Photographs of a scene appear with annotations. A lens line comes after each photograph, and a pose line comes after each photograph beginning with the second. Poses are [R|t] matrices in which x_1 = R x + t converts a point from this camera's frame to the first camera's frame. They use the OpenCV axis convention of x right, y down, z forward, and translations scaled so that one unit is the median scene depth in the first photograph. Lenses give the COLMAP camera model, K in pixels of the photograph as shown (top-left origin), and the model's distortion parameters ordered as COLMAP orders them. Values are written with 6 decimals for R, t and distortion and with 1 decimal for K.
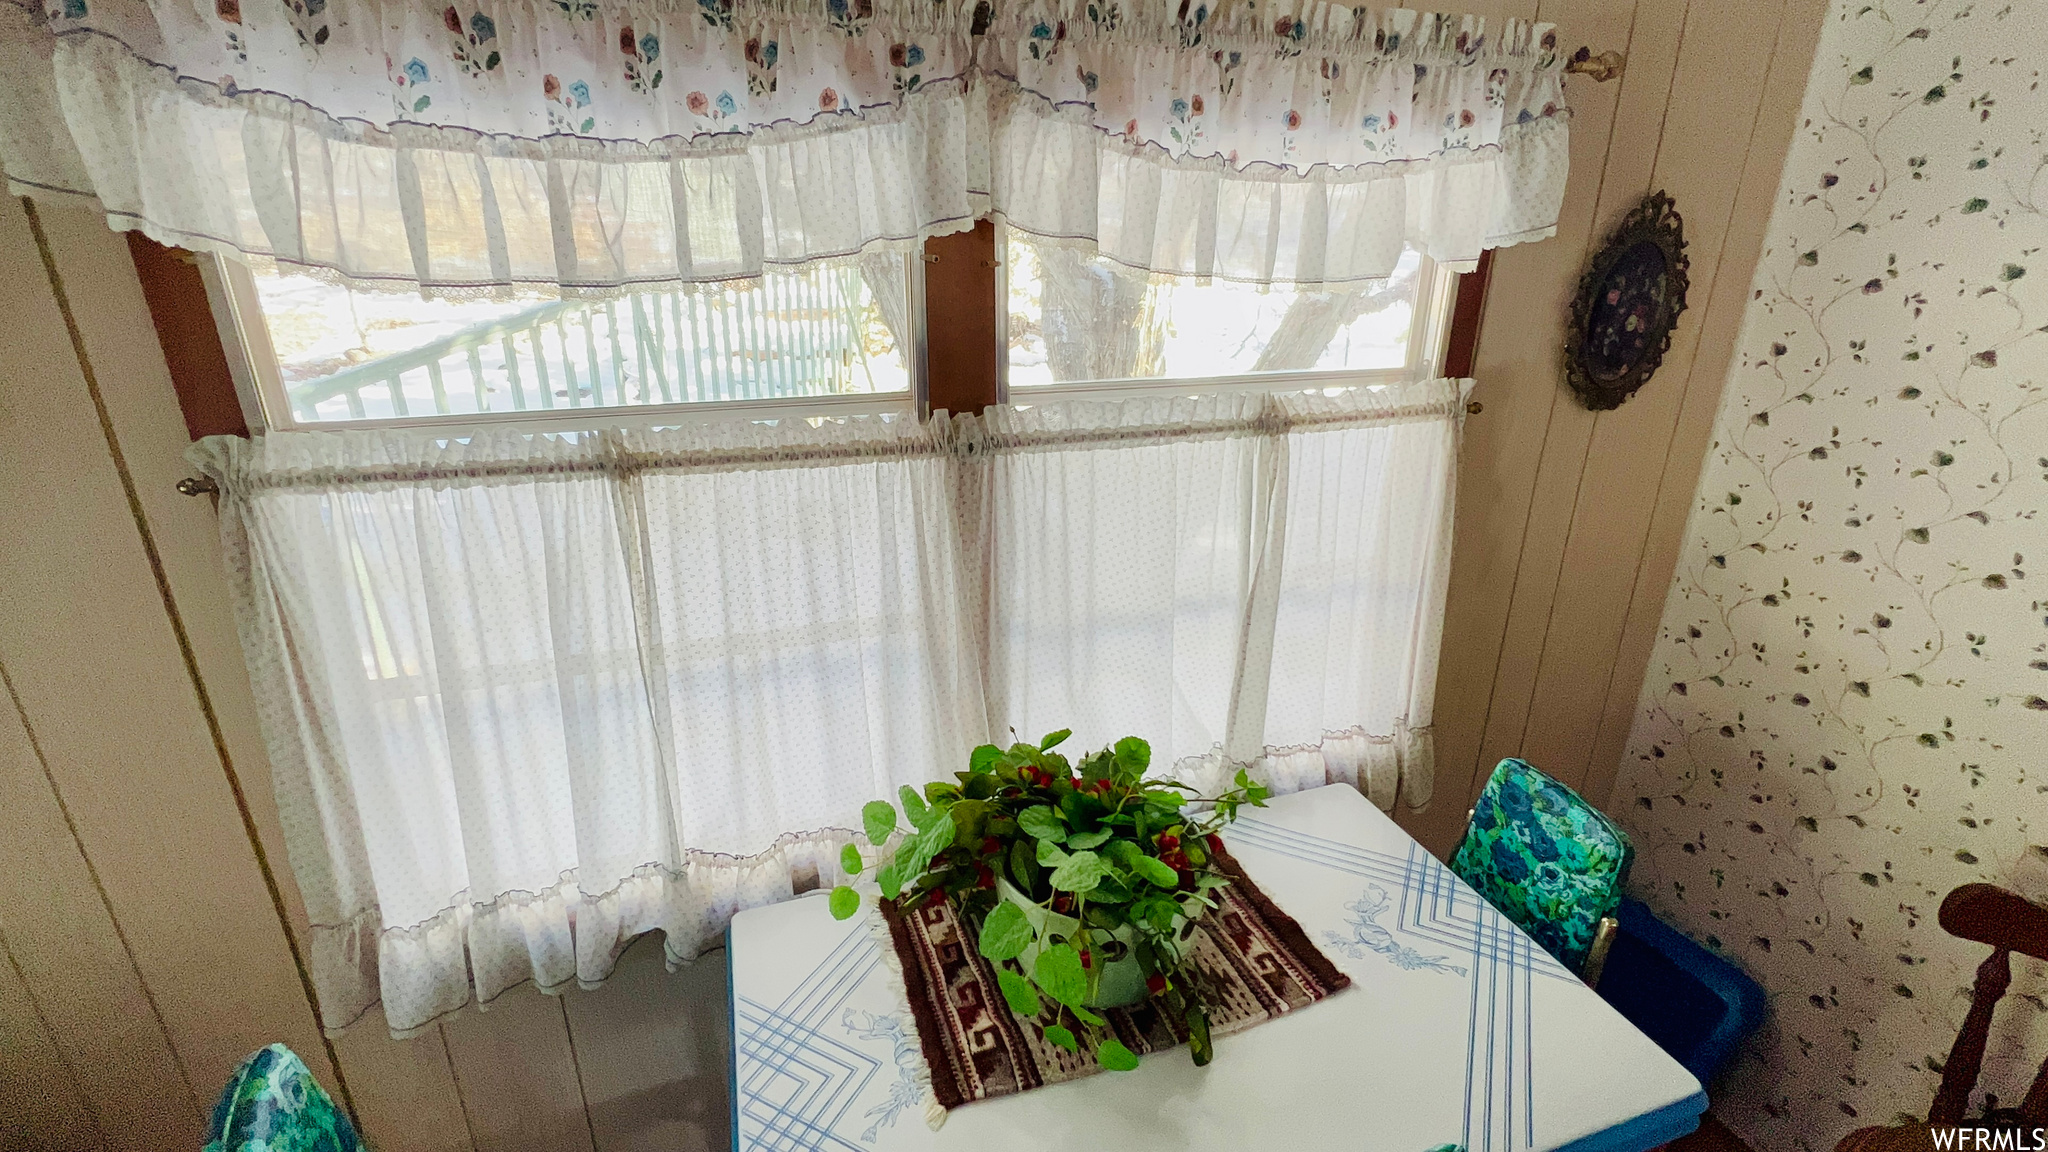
lens RADIAL K [[888.2, 0, 1017.3], [0, 888.2, 578.0], [0, 0, 1]] dist [-0.000500, -0.000303]
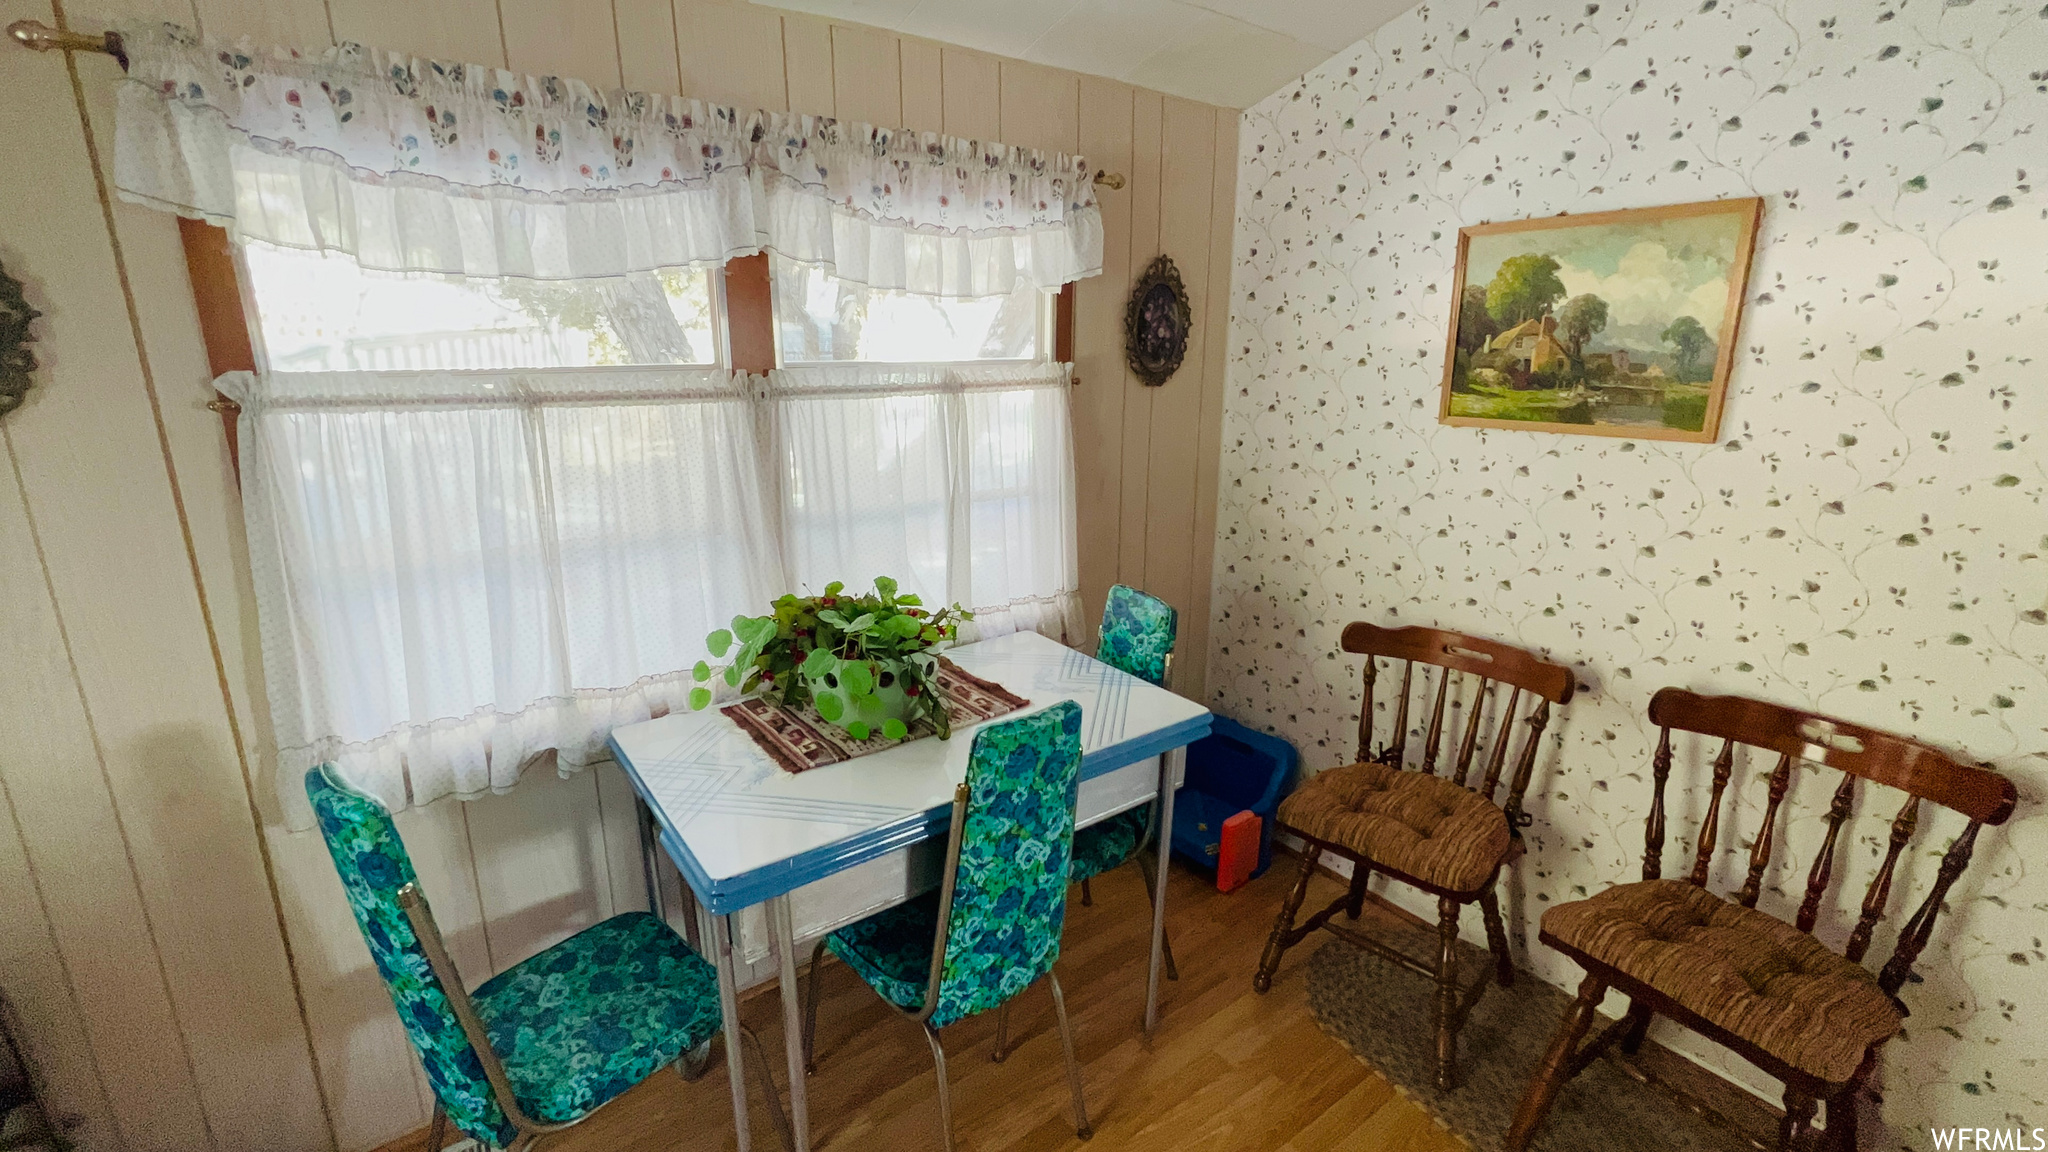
lens RADIAL K [[897.0, 0, 1019.5], [0, 897.0, 580.3], [0, 0, 1]] dist [0.000322, -0.000258]
pose [[0.950243, -0.079675, 0.301148, -0.124663], [0.106965, 0.991414, -0.075218, 0.341871], [-0.292569, 0.103687, 0.950606, -0.588639]]
